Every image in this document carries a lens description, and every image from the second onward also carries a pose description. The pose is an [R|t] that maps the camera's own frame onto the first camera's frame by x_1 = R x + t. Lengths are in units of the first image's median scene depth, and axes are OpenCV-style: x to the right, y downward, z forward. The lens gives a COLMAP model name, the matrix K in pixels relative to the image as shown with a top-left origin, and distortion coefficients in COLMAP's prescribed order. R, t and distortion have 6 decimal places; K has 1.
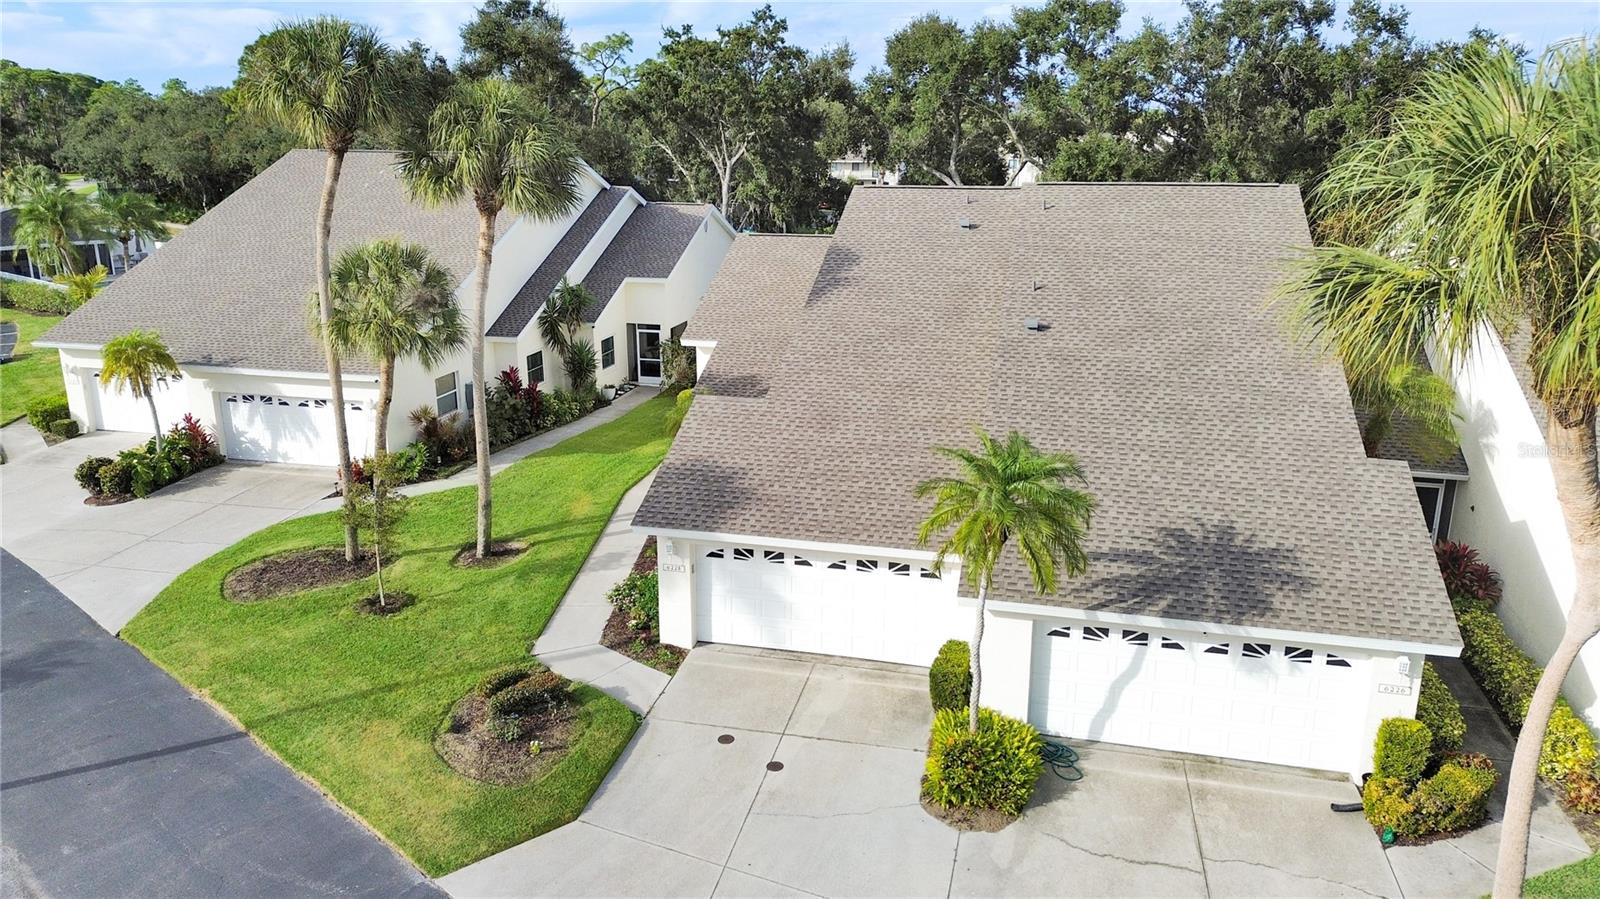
lens RADIAL K [[1127.6, 0, 805.0], [0, 1127.6, 440.1], [0, 0, 1]] dist [0.050170, -0.033939]
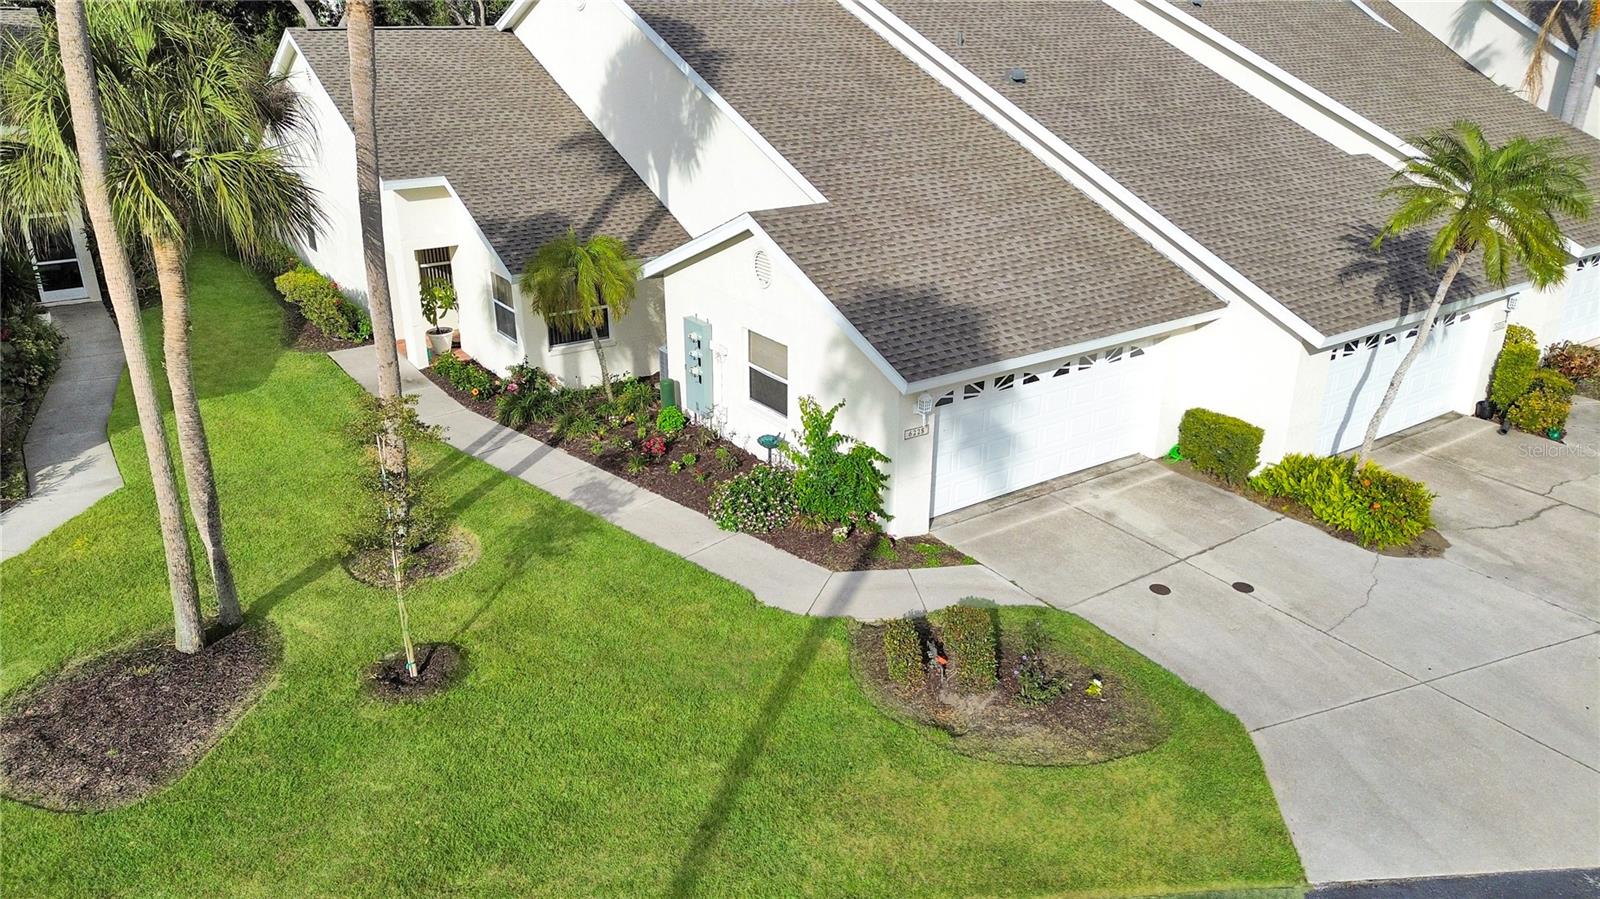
lens RADIAL K [[1127.6, 0, 798.2], [0, 1127.6, 443.7], [0, 0, 1]] dist [0.050170, -0.033939]
pose [[0.665236, -0.279947, 0.692164, -0.629919], [0.197791, 0.960002, 0.198179, -0.037120], [-0.719958, 0.005068, 0.693999, 0.511537]]
